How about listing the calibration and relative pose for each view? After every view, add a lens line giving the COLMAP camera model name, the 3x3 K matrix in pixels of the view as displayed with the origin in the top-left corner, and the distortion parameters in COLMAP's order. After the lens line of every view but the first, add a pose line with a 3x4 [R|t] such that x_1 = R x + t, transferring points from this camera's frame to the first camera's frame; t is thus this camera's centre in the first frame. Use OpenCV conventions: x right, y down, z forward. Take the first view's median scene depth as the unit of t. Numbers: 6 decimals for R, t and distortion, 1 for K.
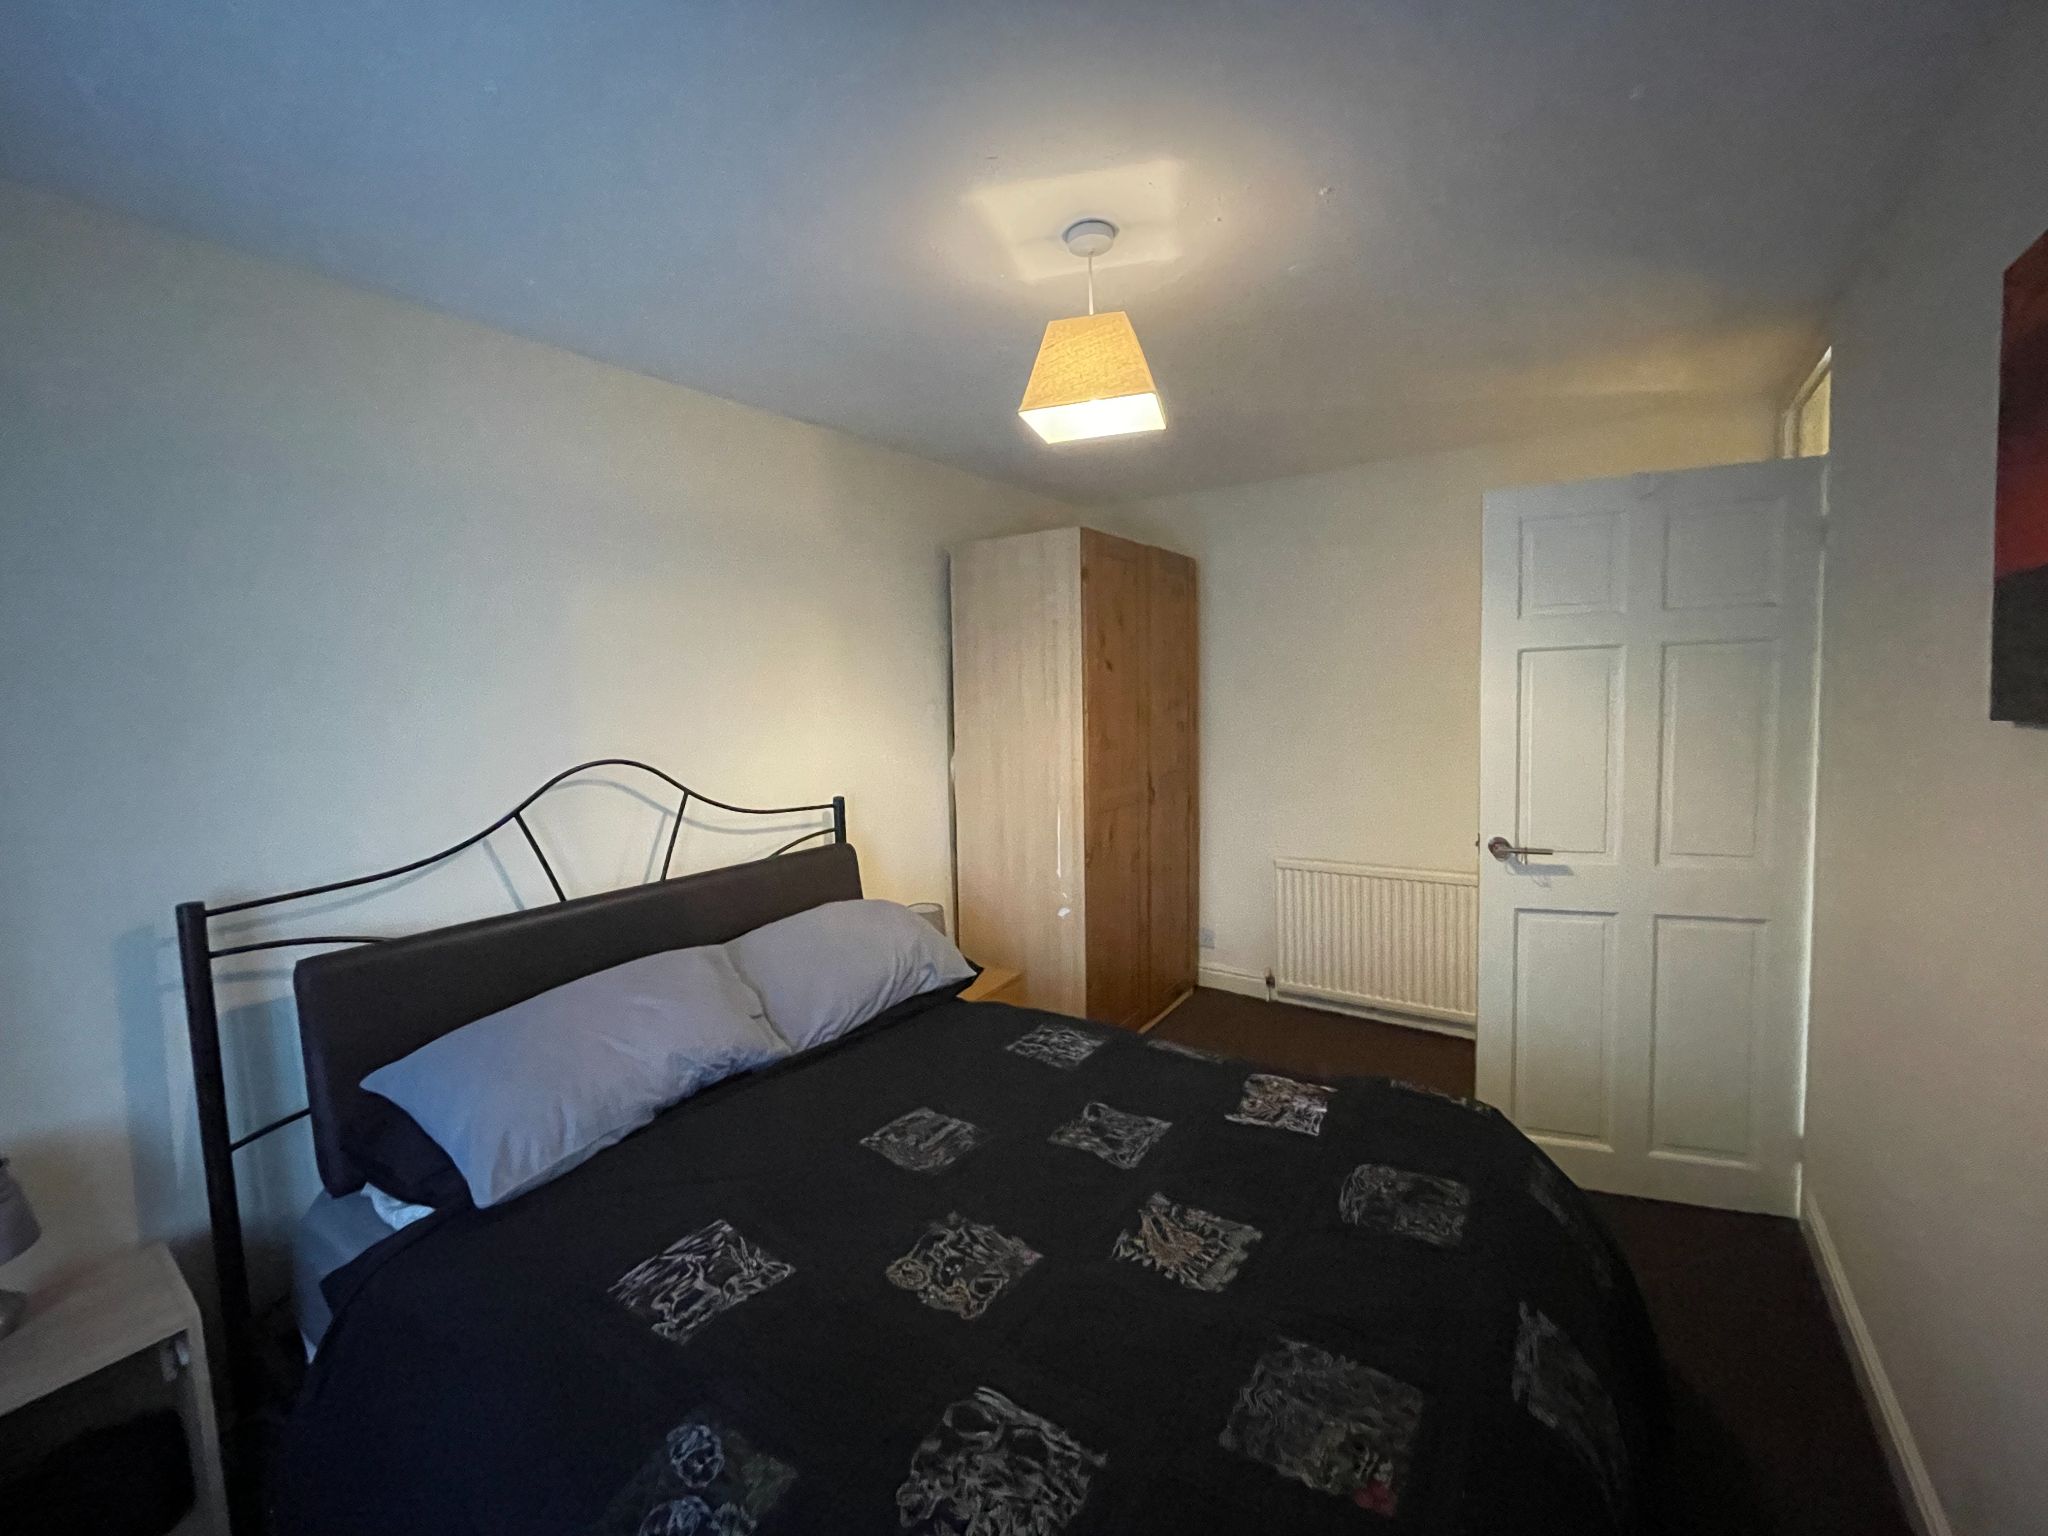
lens RADIAL K [[826.5, 0, 1020.8], [0, 826.5, 744.3], [0, 0, 1]] dist [-0.001097, -0.000227]
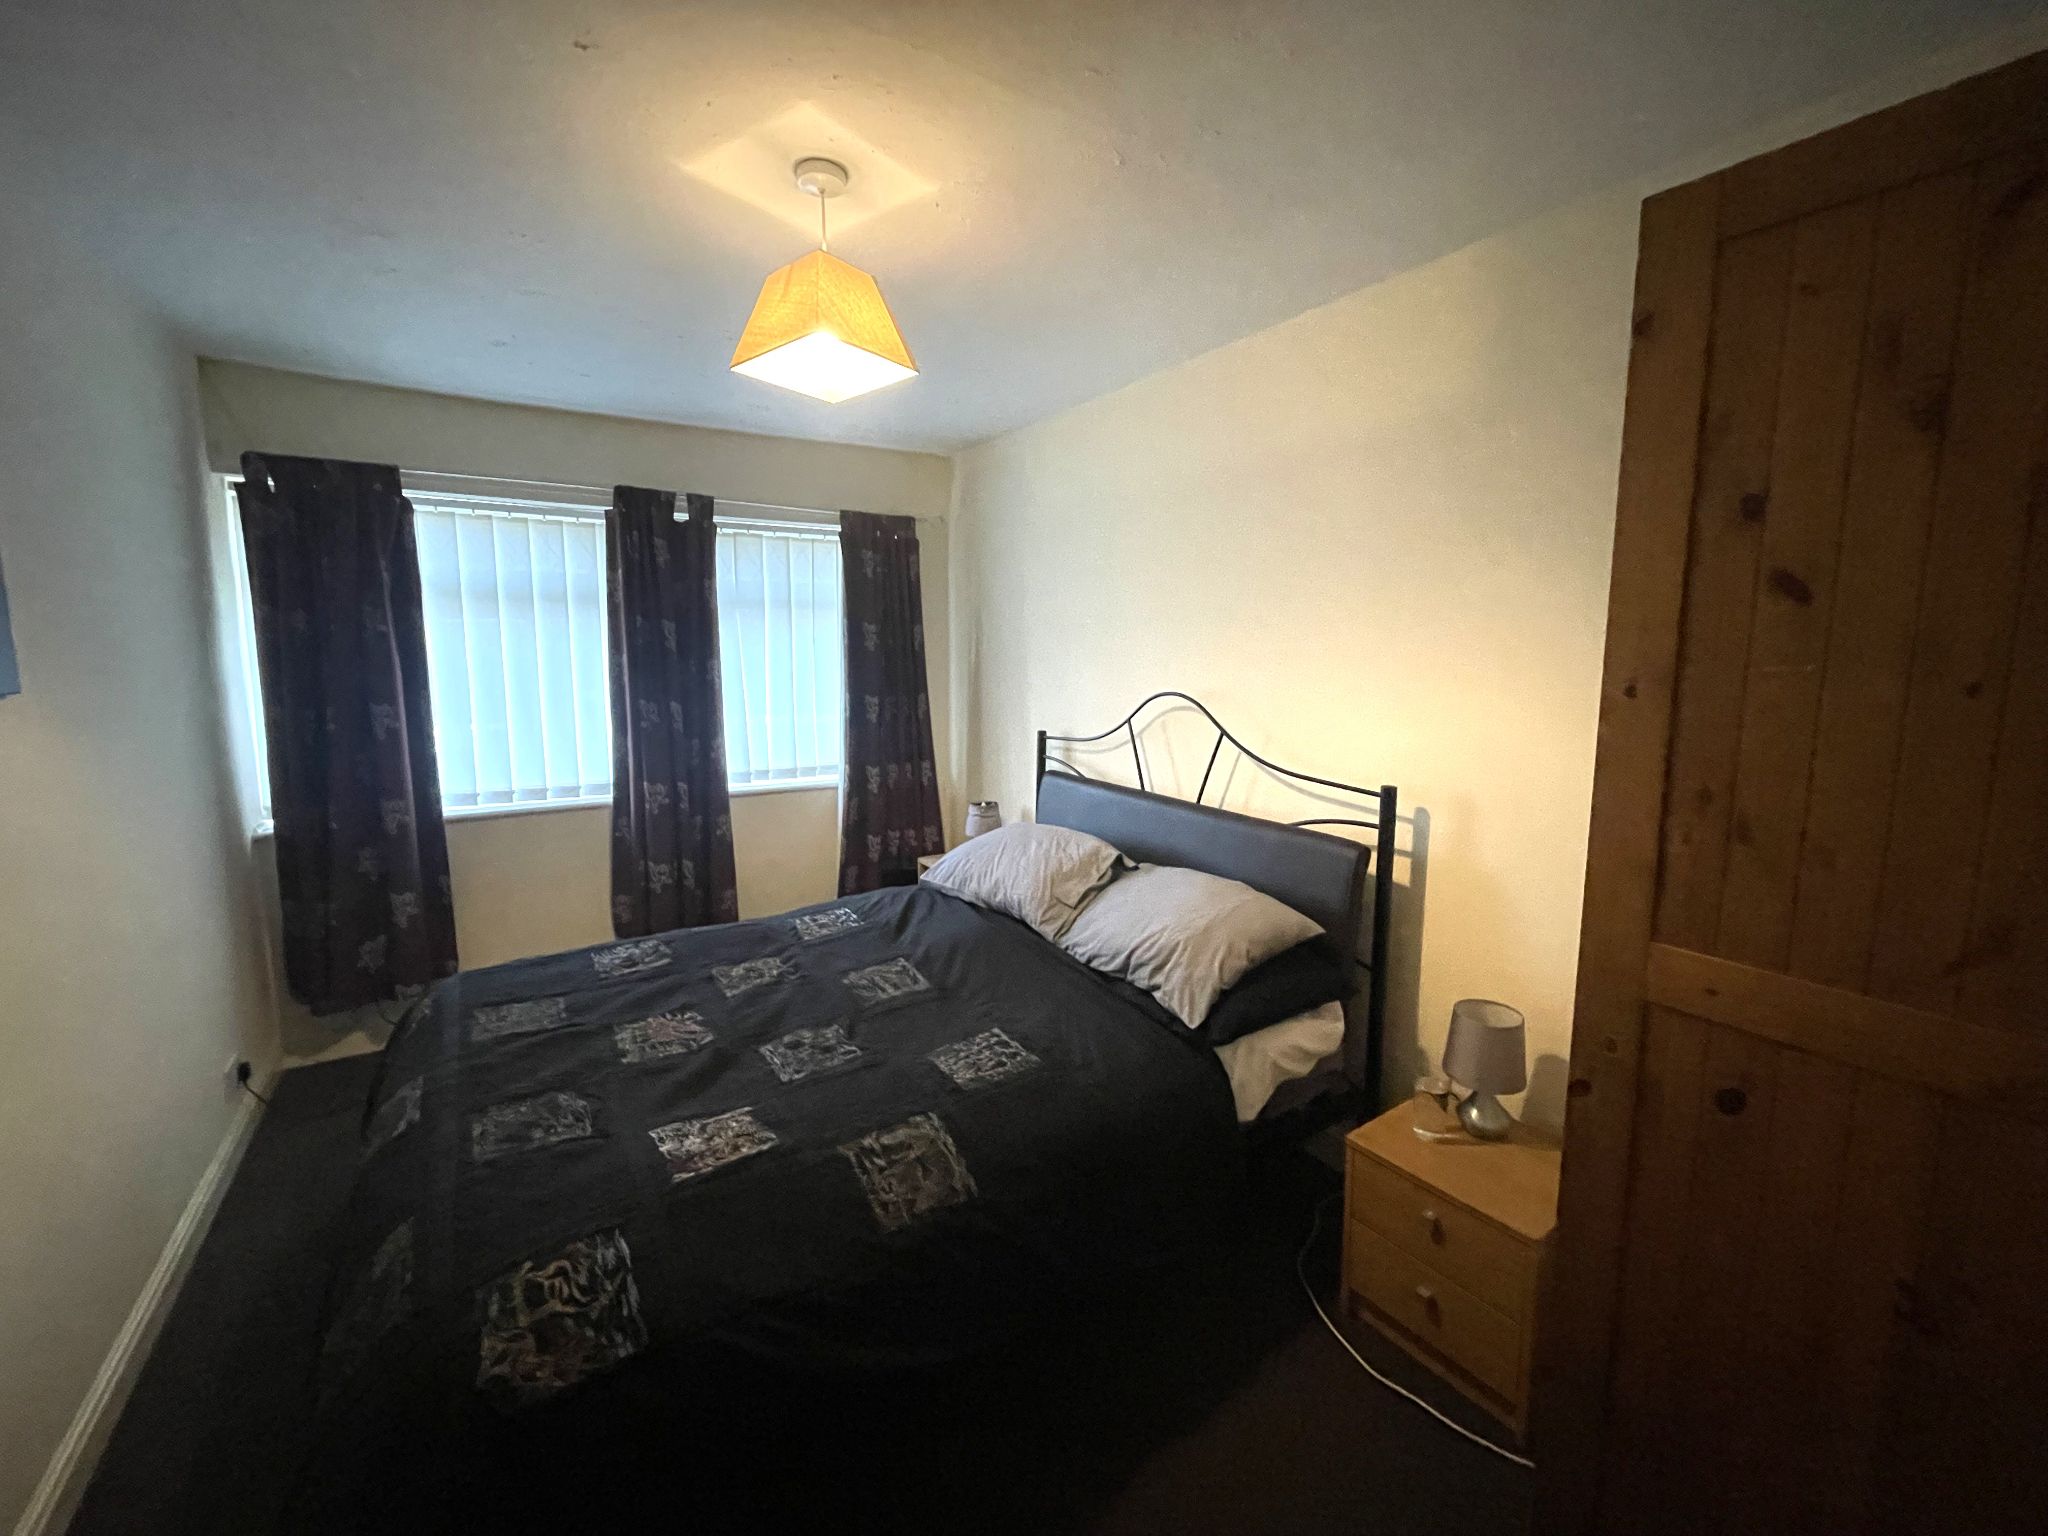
lens RADIAL K [[826.5, 0, 1020.8], [0, 826.5, 744.3], [0, 0, 1]] dist [-0.001097, -0.000227]
pose [[-0.377480, 0.142247, -0.915027, 0.771697], [-0.052365, 0.983271, 0.174458, -0.113811], [0.924536, 0.113770, -0.363717, 1.305723]]
